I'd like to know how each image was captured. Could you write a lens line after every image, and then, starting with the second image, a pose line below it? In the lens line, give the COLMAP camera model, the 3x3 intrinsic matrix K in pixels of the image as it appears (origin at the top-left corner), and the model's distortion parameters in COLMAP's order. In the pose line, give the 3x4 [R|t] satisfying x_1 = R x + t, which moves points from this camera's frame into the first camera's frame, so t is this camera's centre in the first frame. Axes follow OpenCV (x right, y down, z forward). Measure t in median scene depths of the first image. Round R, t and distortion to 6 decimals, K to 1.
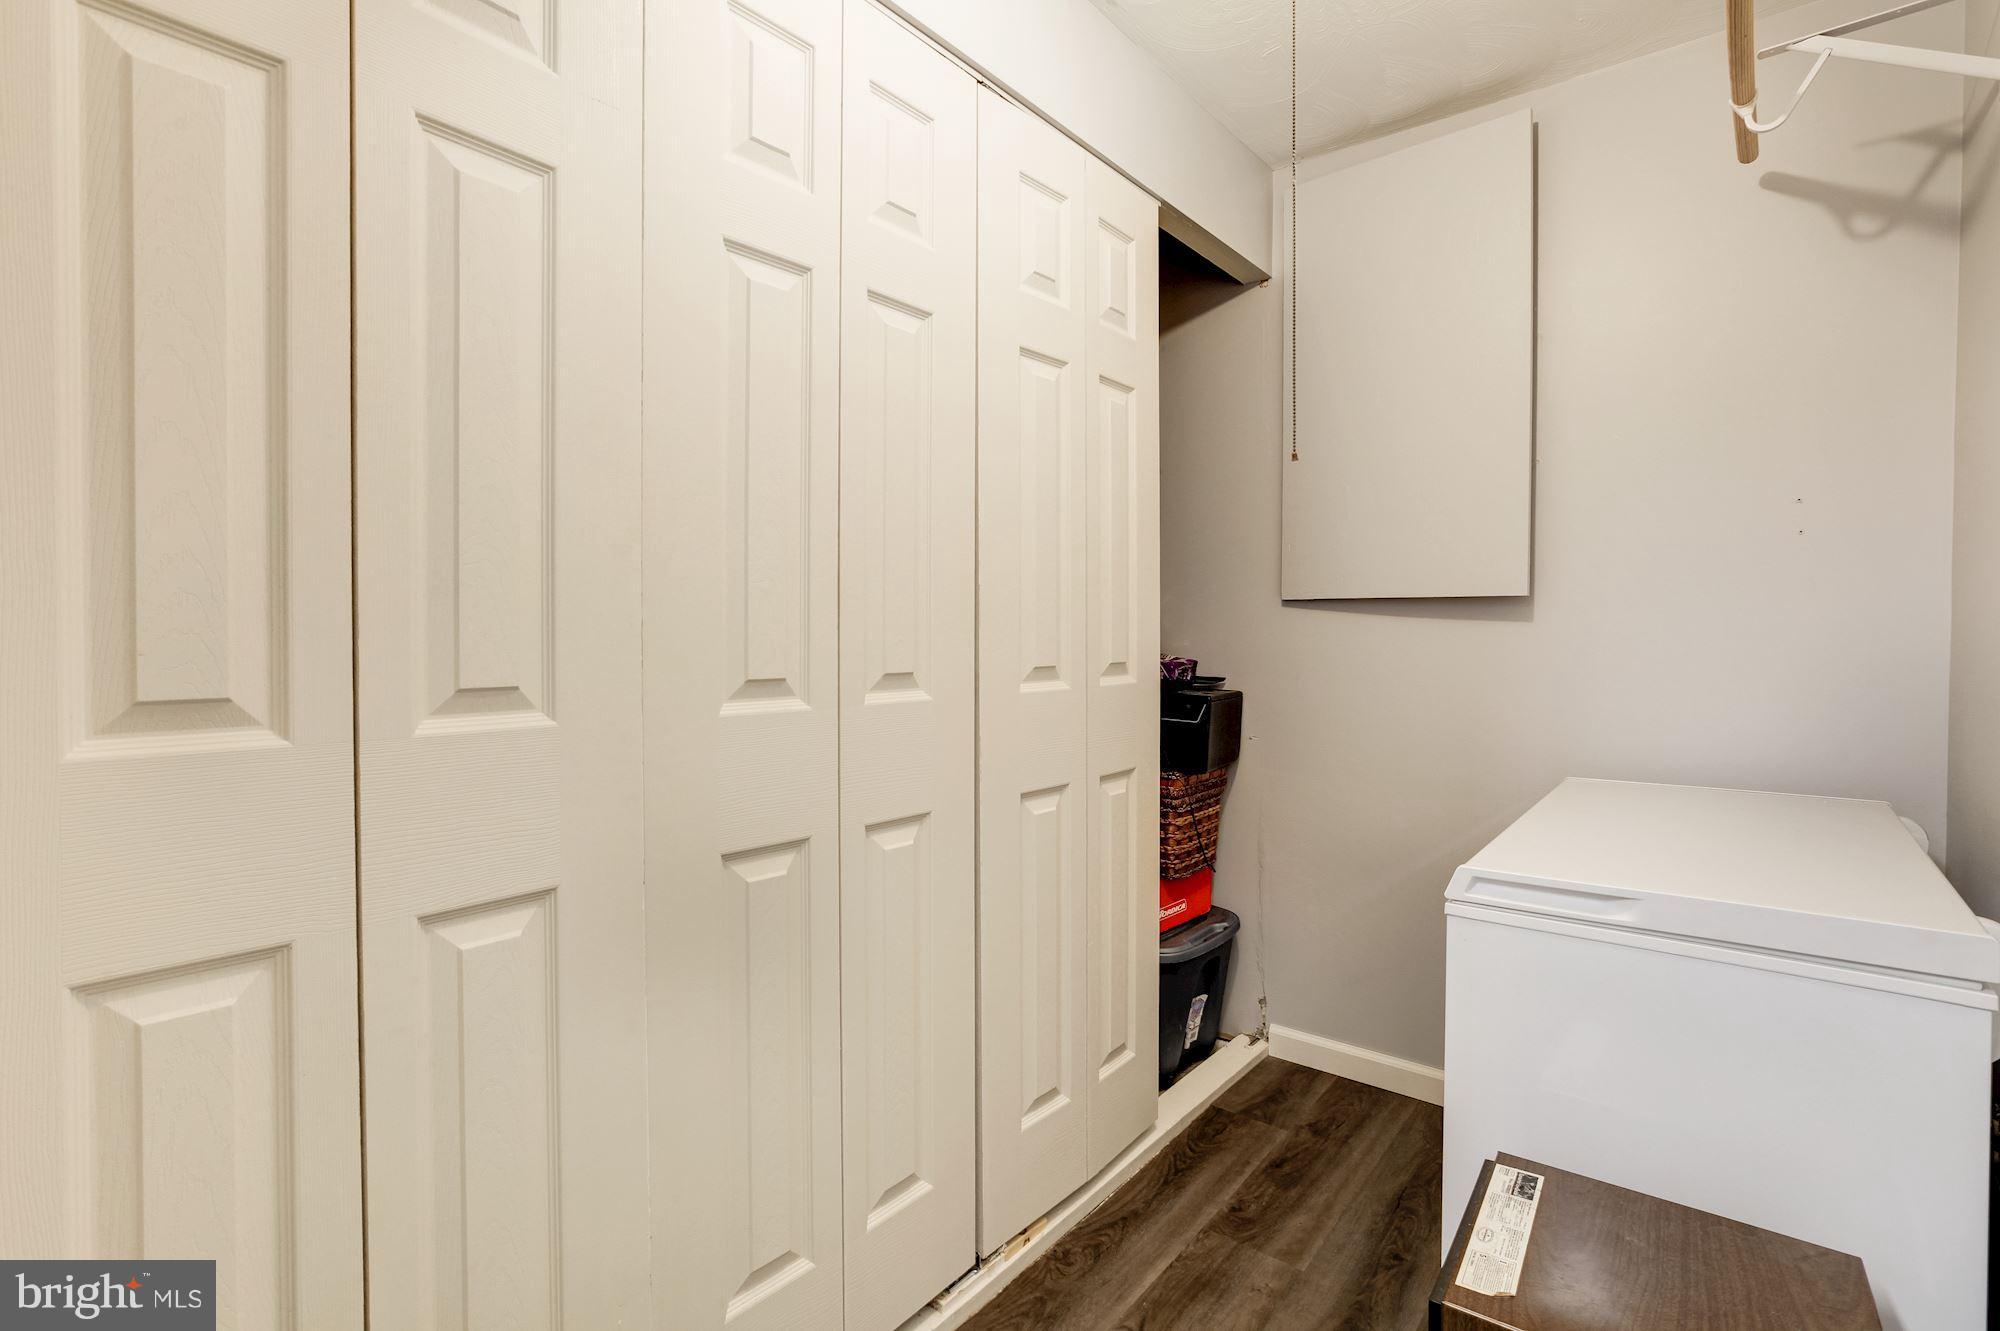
lens RADIAL K [[946.0, 0, 1006.5], [0, 946.0, 646.2], [0, 0, 1]] dist [-0.004214, 0.008302]
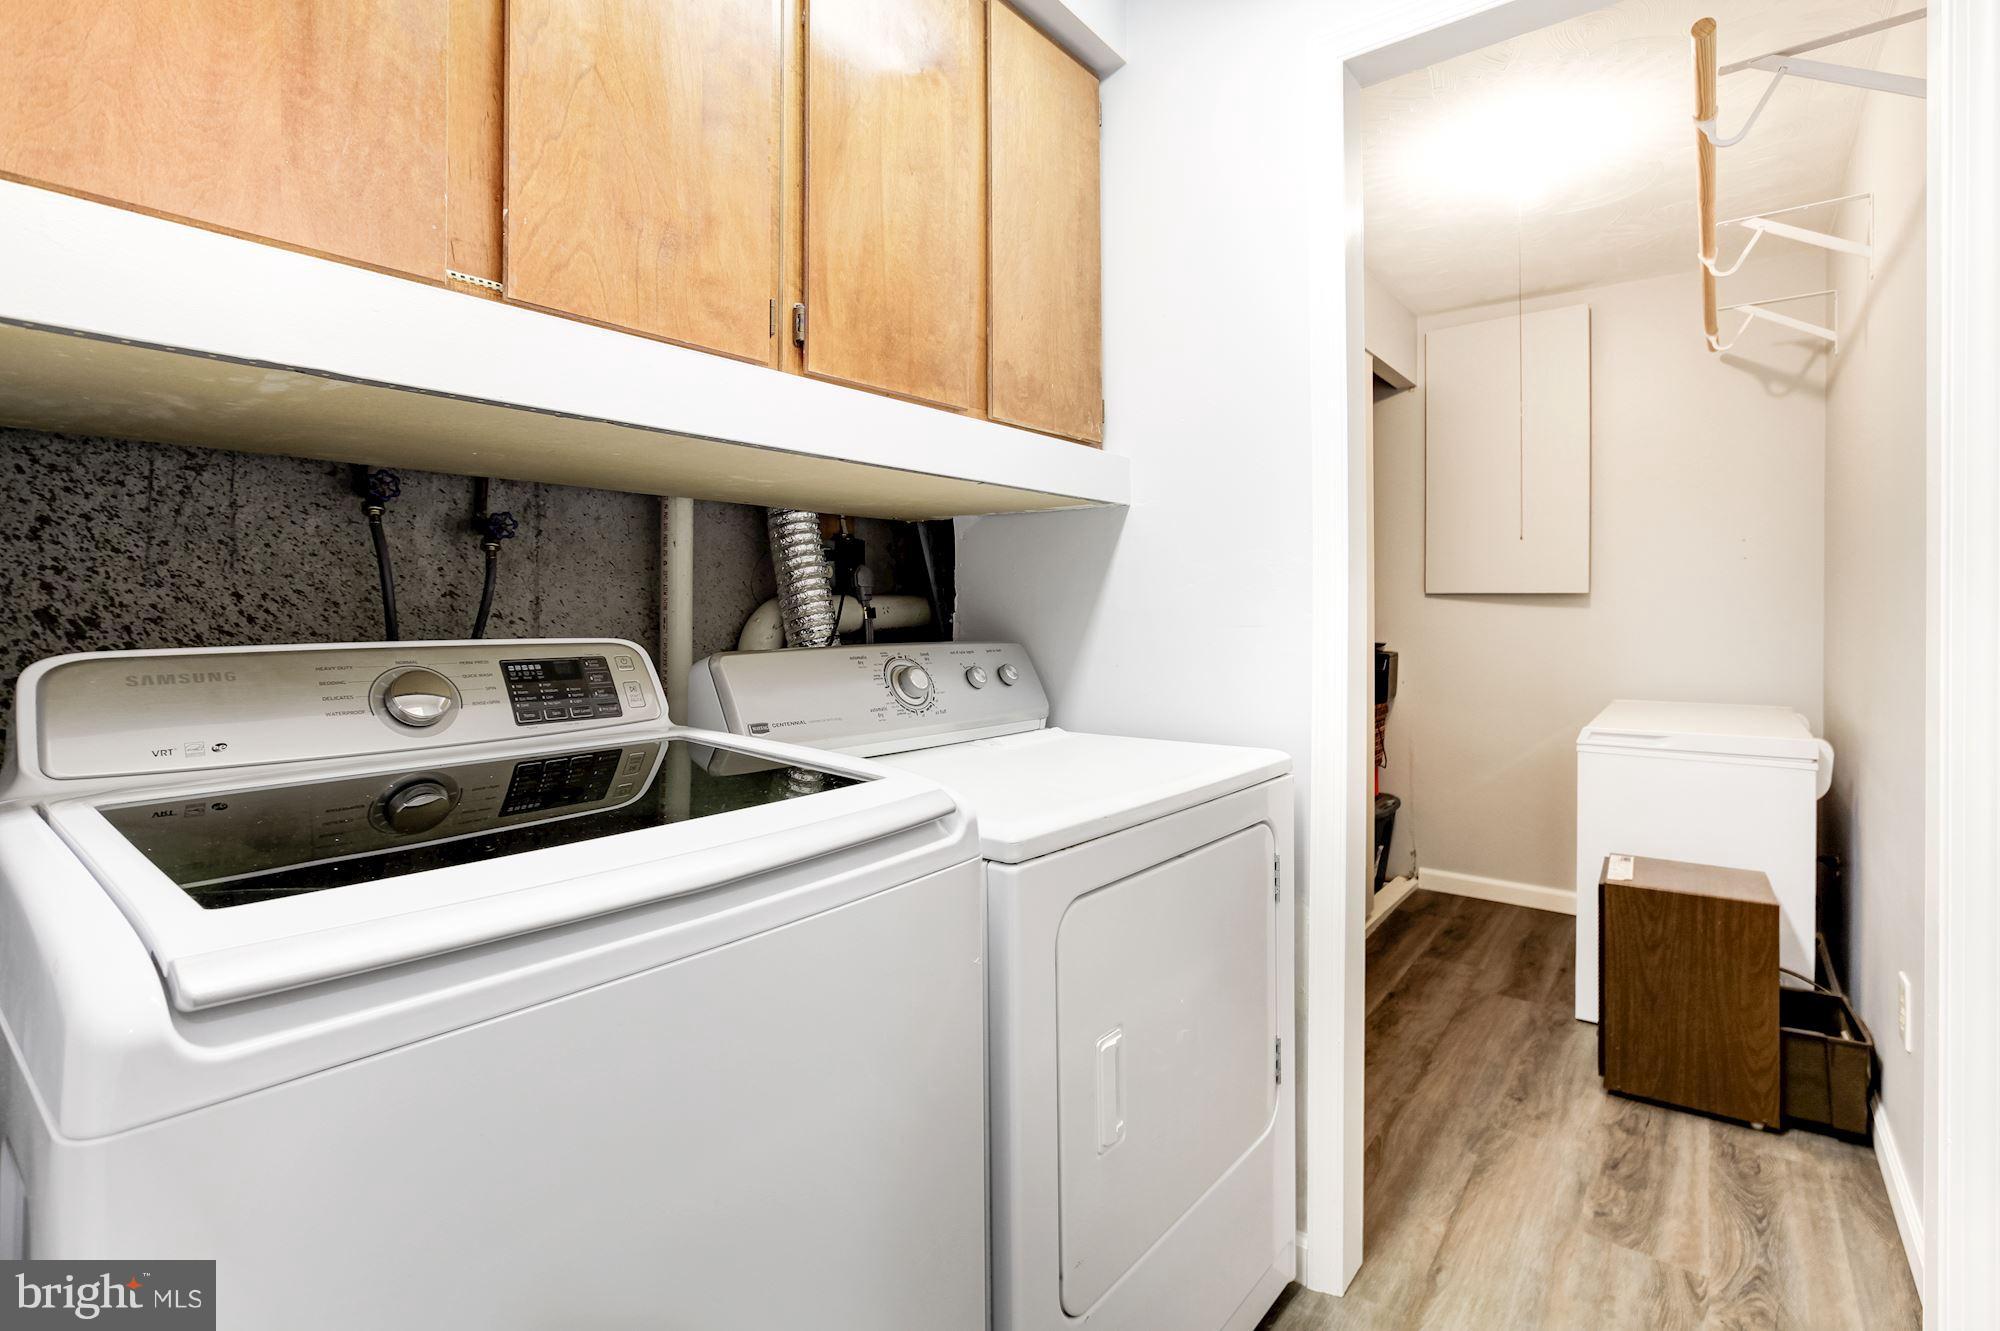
lens RADIAL K [[1037.1, 0, 1002.3], [0, 1037.1, 609.5], [0, 0, 1]] dist [0.033597, 0.000221]
pose [[0.997358, 0.002350, 0.072611, -0.623191], [-0.001212, 0.999876, -0.015719, 0.006442], [-0.072639, 0.015589, 0.997236, -0.782790]]
